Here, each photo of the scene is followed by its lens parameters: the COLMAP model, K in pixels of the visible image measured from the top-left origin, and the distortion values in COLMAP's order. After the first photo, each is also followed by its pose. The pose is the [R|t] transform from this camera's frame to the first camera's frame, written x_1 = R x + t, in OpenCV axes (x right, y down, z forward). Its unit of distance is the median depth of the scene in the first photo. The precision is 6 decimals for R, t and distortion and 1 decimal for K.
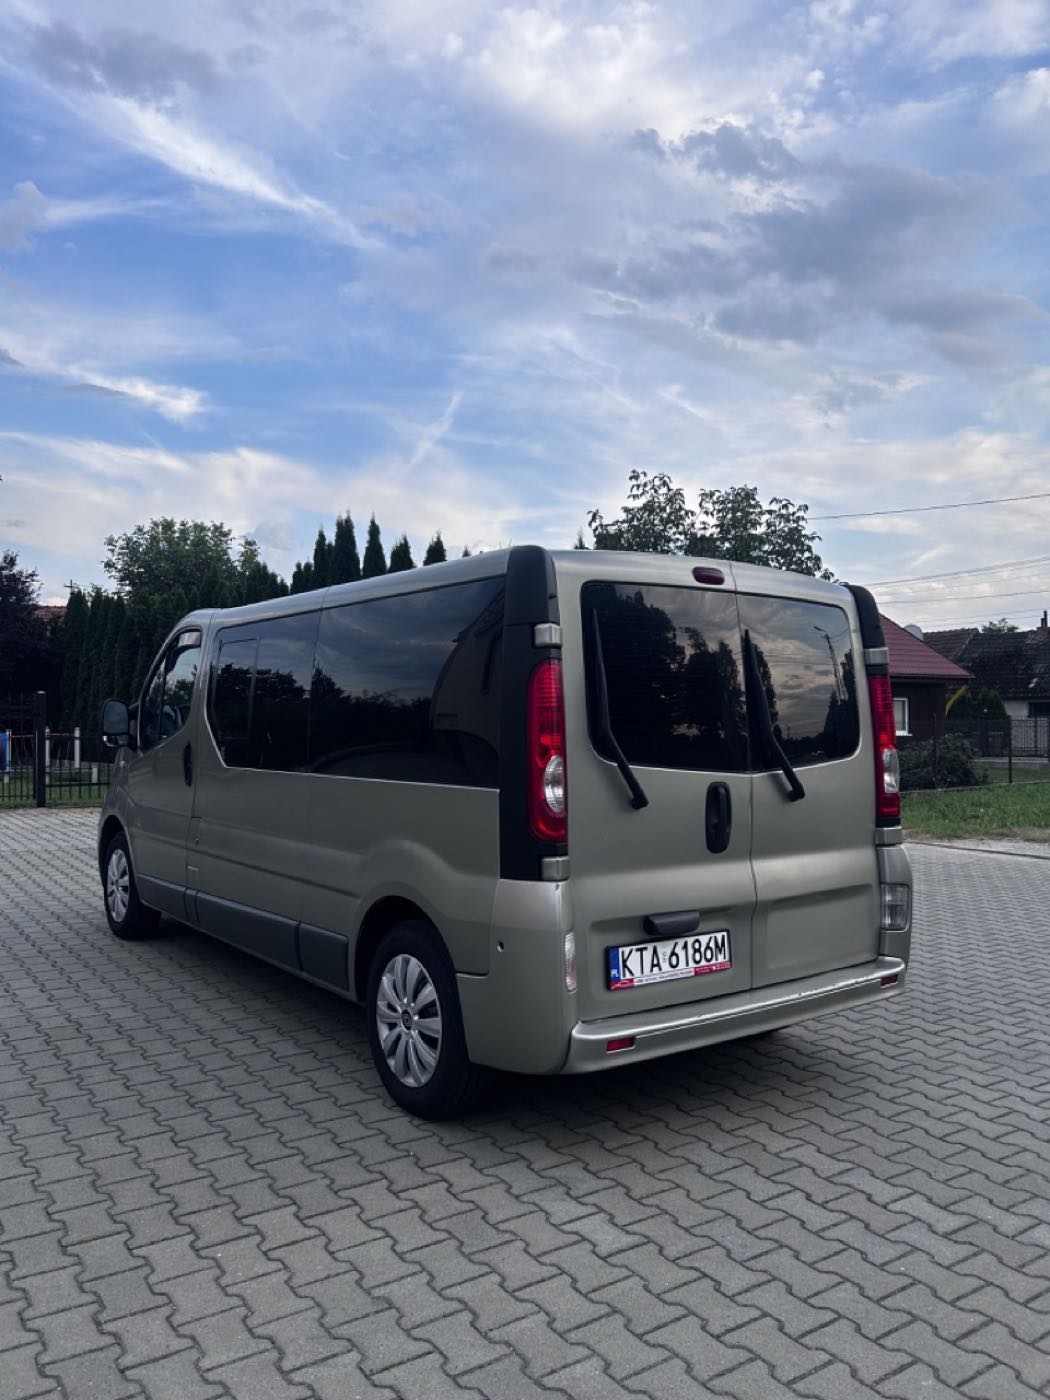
lens RADIAL K [[1057.3, 0, 518.6], [0, 1057.3, 742.0], [0, 0, 1]] dist [0.024429, -0.008202]
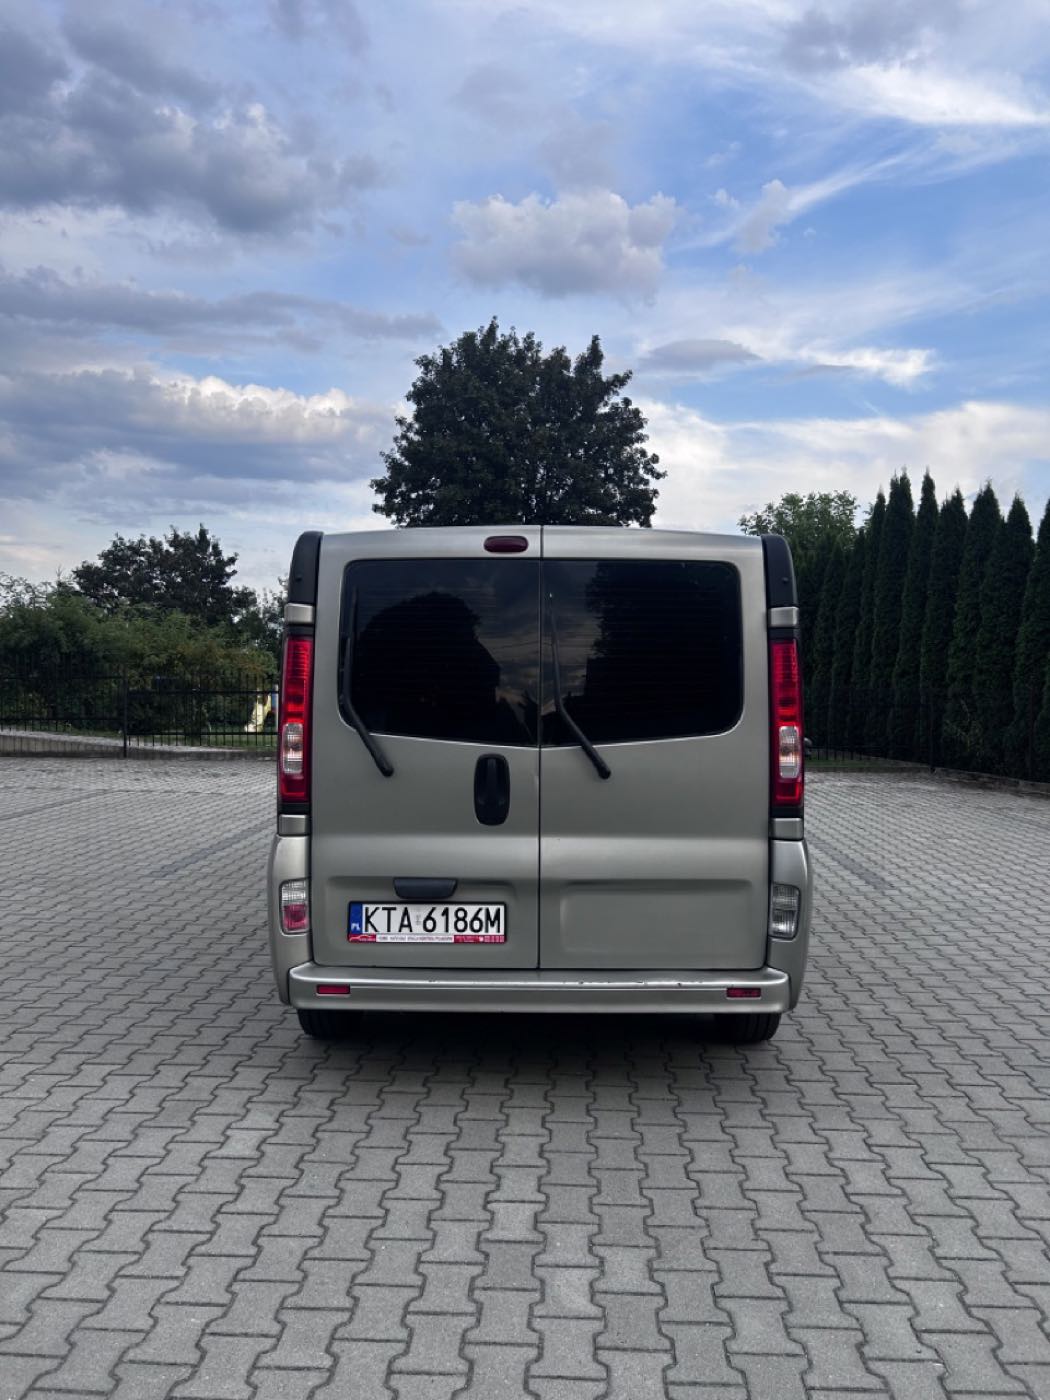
lens RADIAL K [[1057.3, 0, 518.6], [0, 1057.3, 742.0], [0, 0, 1]] dist [0.024429, -0.008202]
pose [[0.800995, 0.028313, -0.598001, 0.810293], [-0.011988, 0.999439, 0.031262, -0.004760], [0.598551, -0.017872, 0.800885, 0.224430]]
